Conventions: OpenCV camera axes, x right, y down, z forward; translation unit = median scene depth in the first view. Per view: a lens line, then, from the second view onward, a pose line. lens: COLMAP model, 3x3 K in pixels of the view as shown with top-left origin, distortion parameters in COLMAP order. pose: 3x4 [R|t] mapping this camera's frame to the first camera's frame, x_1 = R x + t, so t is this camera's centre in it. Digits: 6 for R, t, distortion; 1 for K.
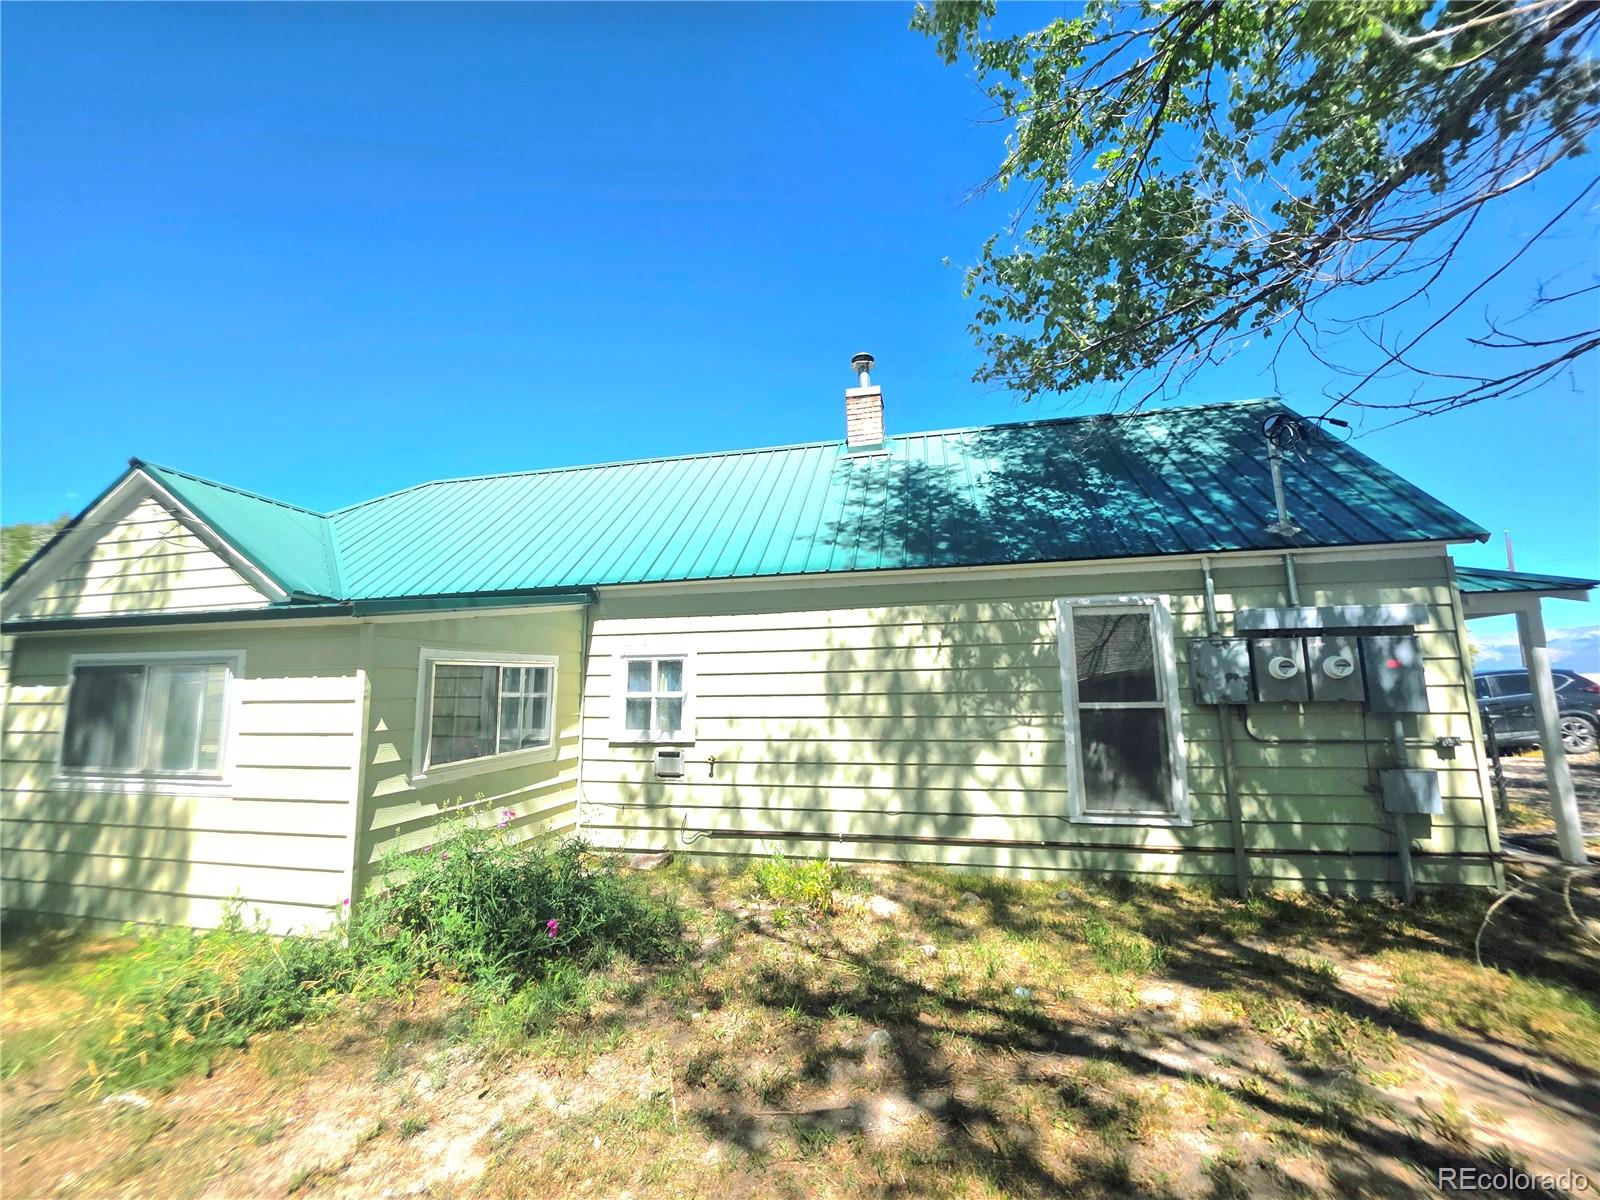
lens RADIAL K [[641.9, 0, 791.6], [0, 641.9, 600.7], [0, 0, 1]] dist [0.000056, 0.000262]
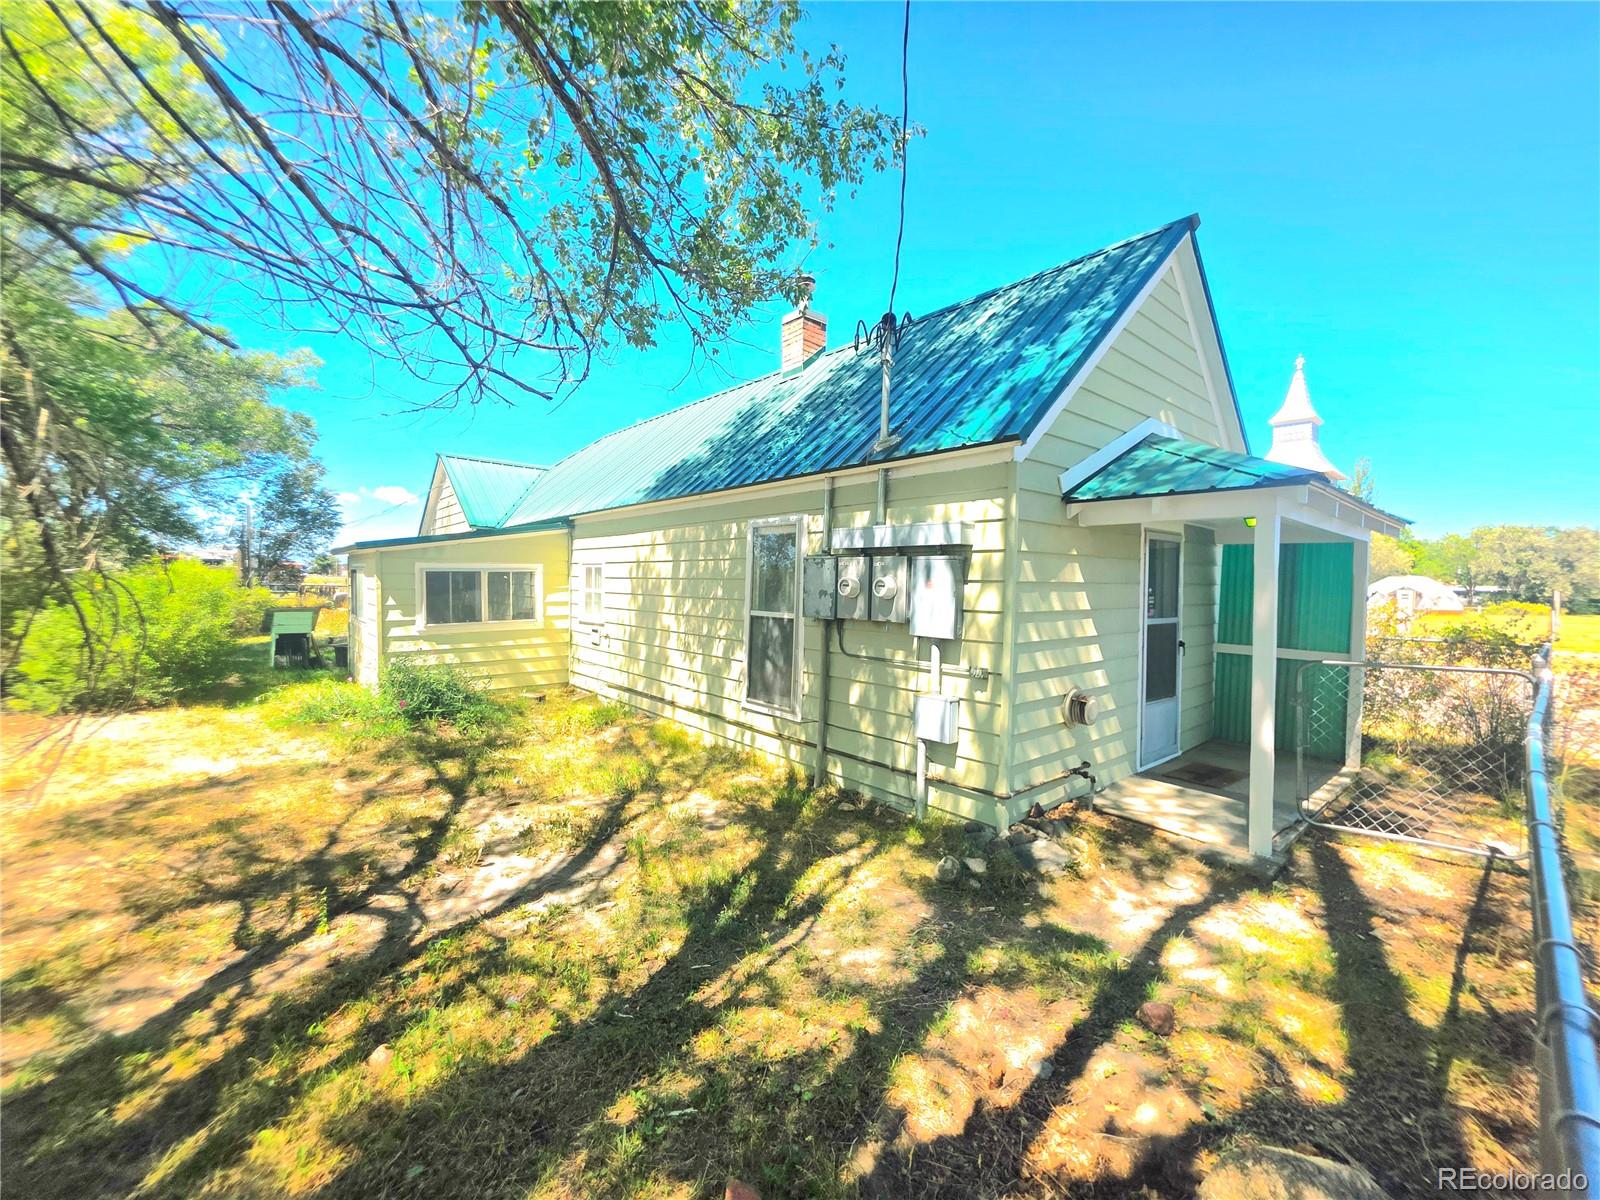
lens RADIAL K [[646.4, 0, 793.3], [0, 646.4, 601.7], [0, 0, 1]] dist [0.000641, -0.000202]
pose [[0.799121, 0.044946, -0.599488, 1.133996], [0.056875, 0.987076, 0.149819, -0.025911], [0.598474, -0.153819, 0.786237, 0.116294]]
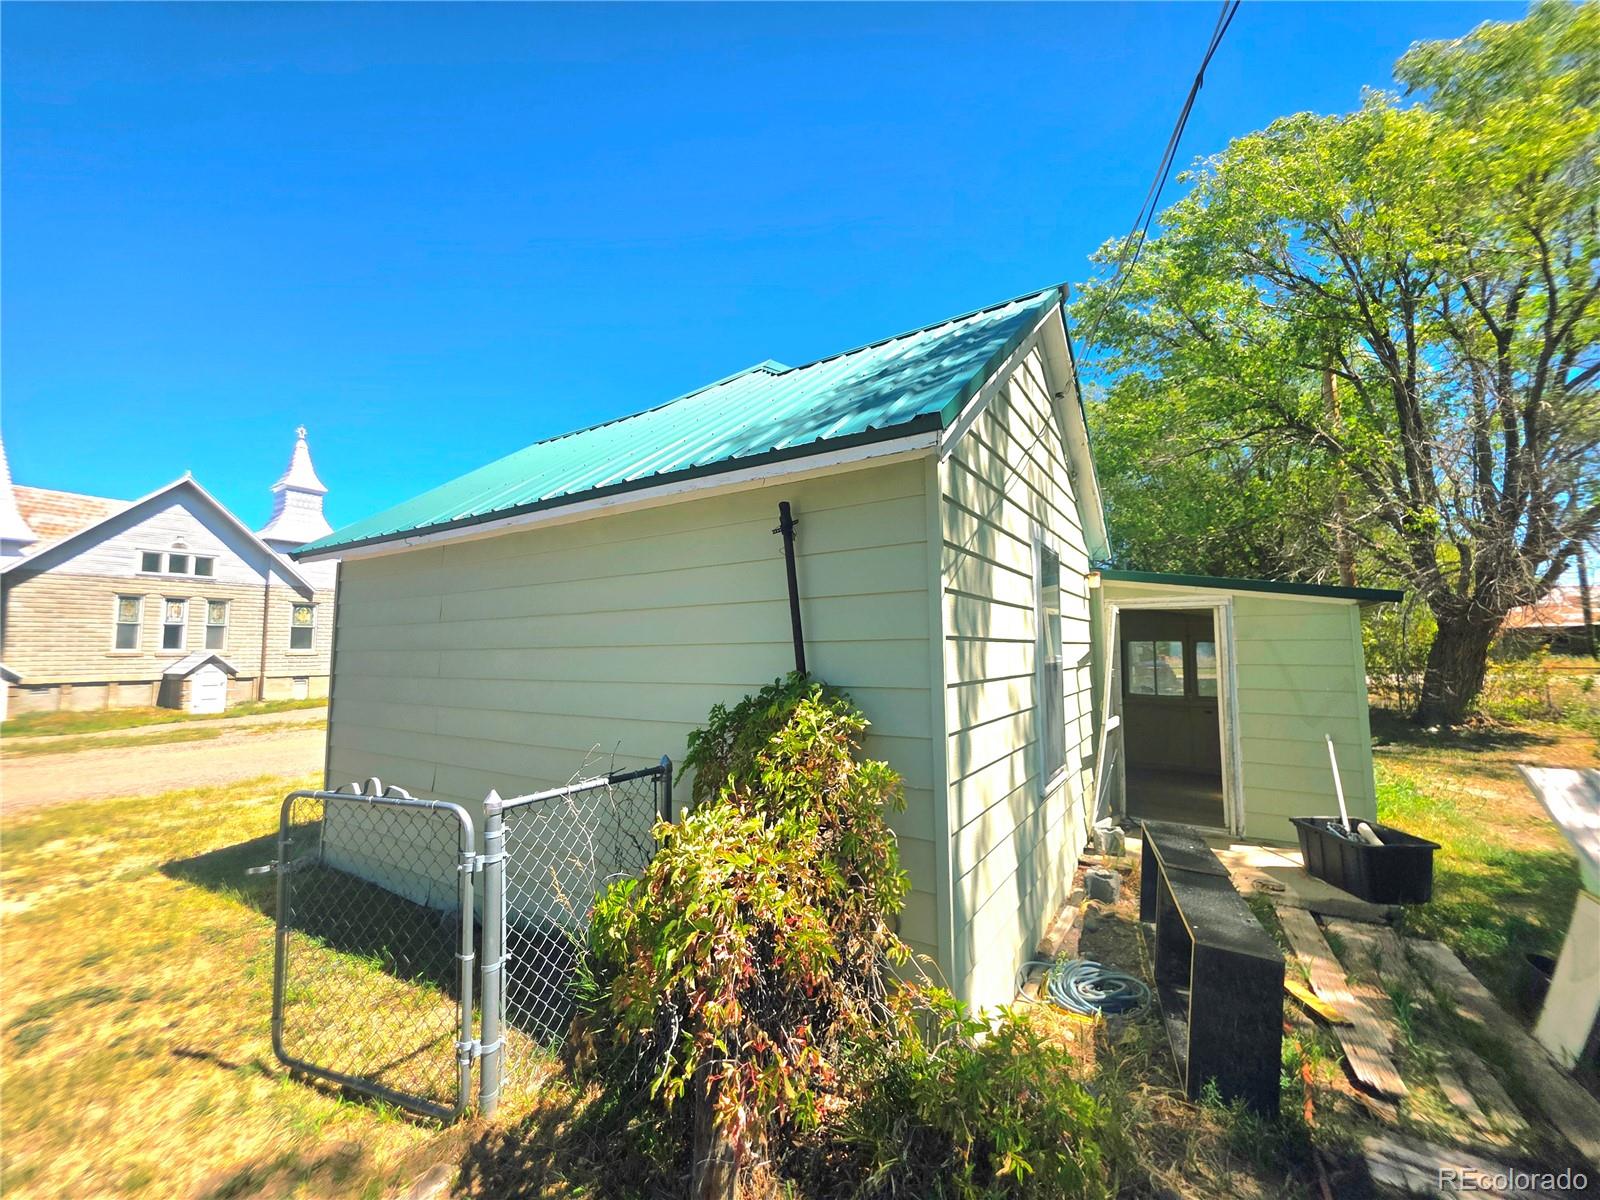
lens RADIAL K [[646.4, 0, 793.3], [0, 646.4, 601.7], [0, 0, 1]] dist [0.000641, -0.000202]
pose [[0.348101, 0.083114, 0.933765, -2.107483], [-0.126382, 0.991130, -0.041106, 0.155341], [-0.928899, -0.103702, 0.355518, 1.210149]]
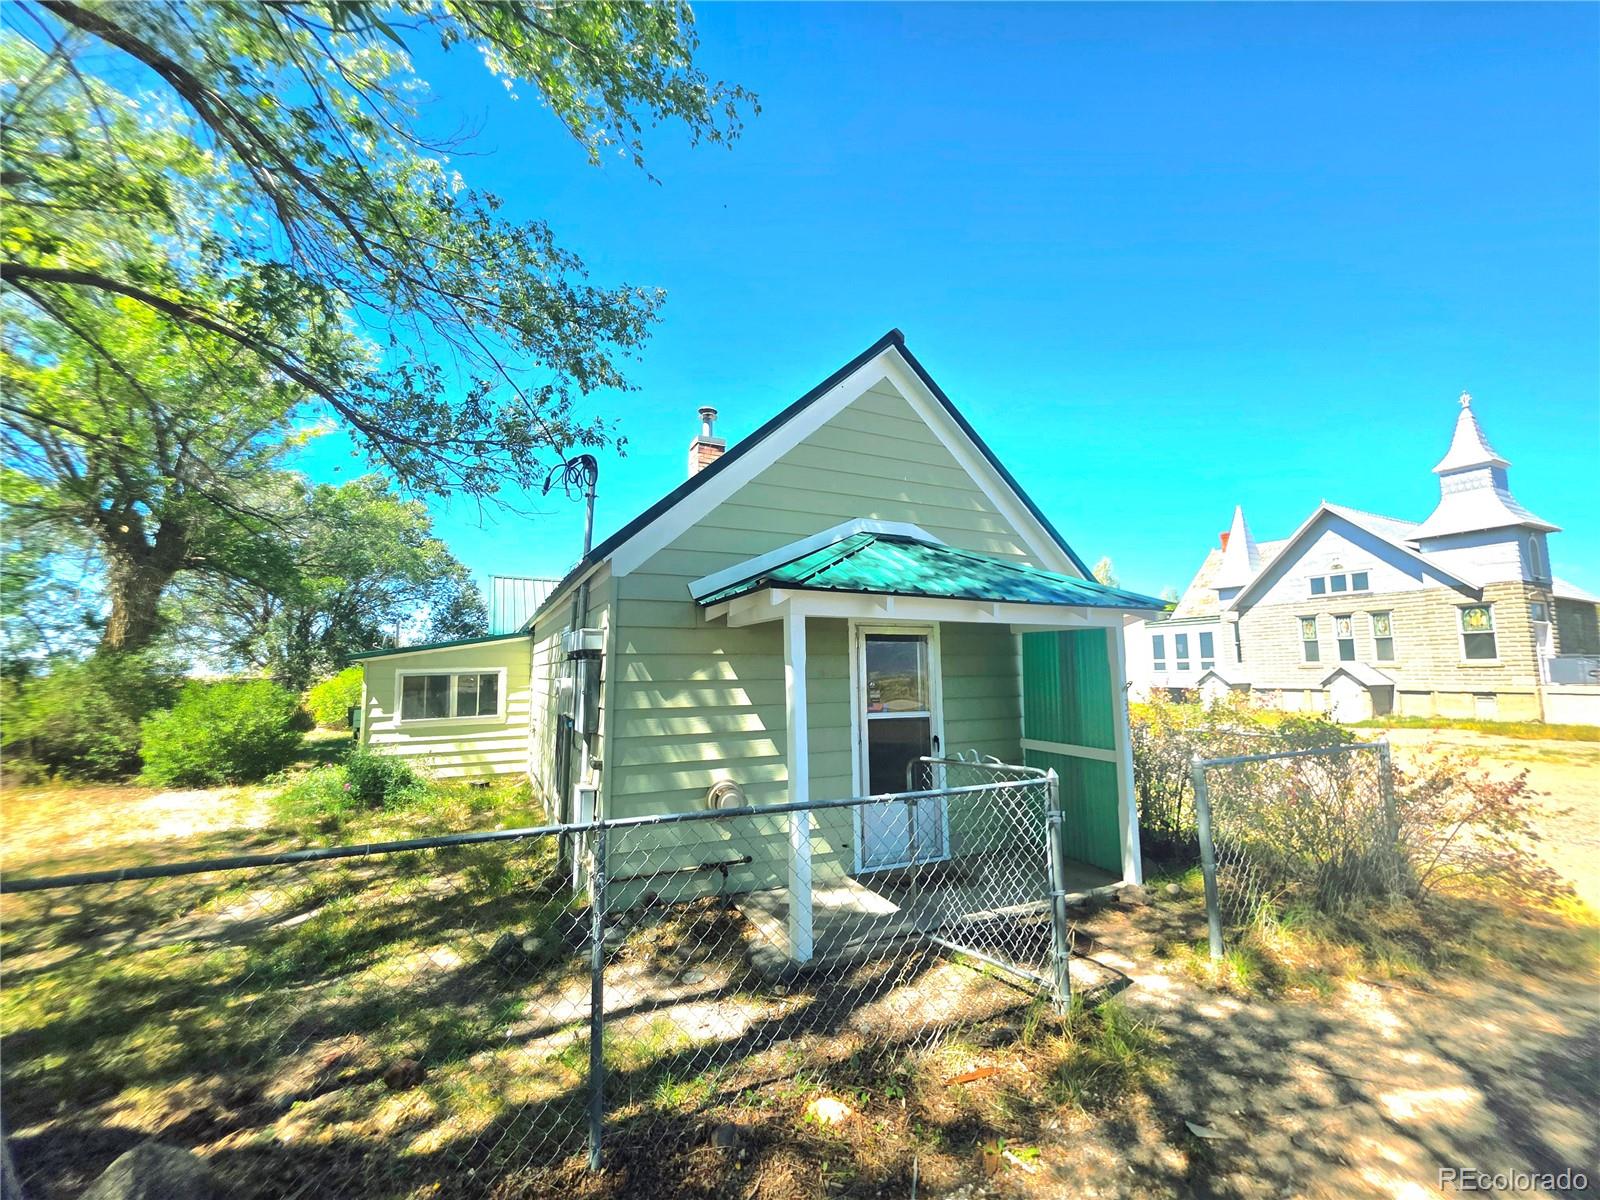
lens RADIAL K [[646.4, 0, 793.3], [0, 646.4, 601.7], [0, 0, 1]] dist [0.000641, -0.000202]
pose [[0.613873, -0.076661, -0.785674, 1.702789], [0.107728, 0.994098, -0.012826, 0.011340], [0.782020, -0.076765, 0.618508, 0.536357]]
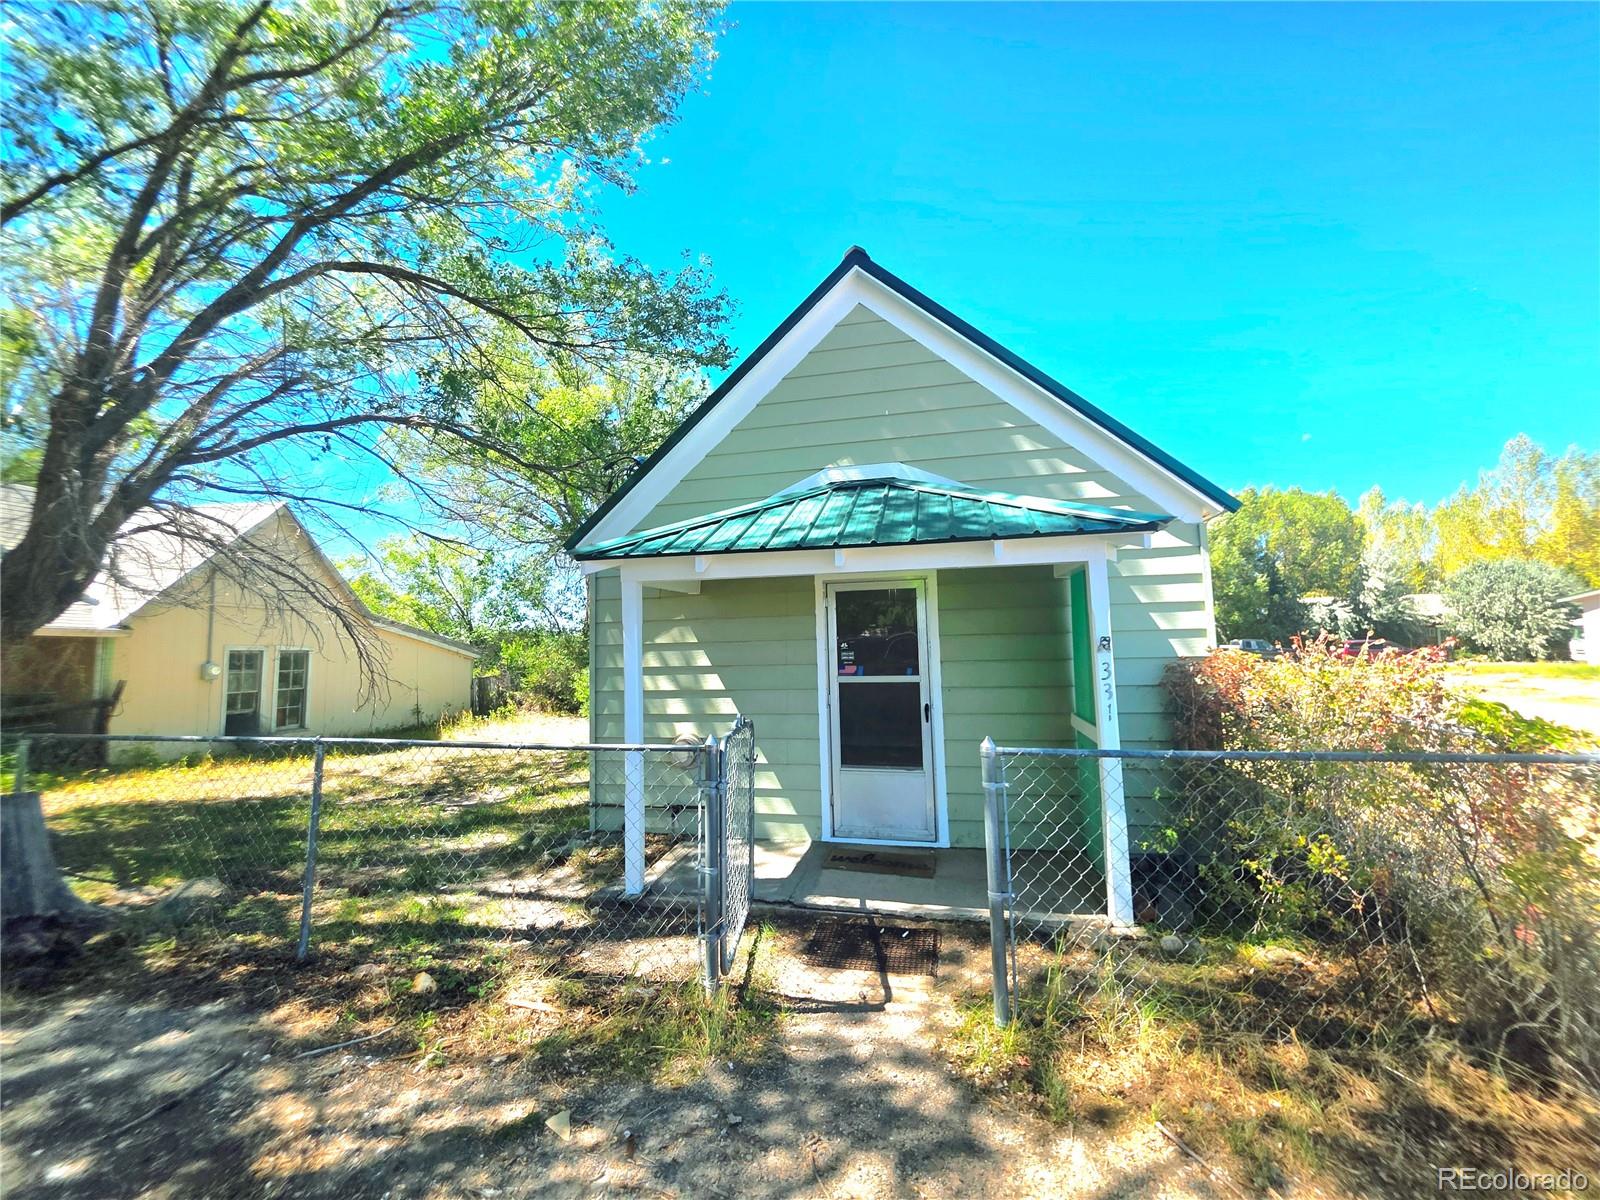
lens RADIAL K [[651.0, 0, 799.3], [0, 651.0, 596.8], [0, 0, 1]] dist [0.000673, 0.000034]
pose [[-0.010583, -0.051045, -0.998640, 1.927178], [0.163305, 0.985200, -0.052089, 0.108657], [0.986519, -0.163635, -0.002090, 1.195955]]
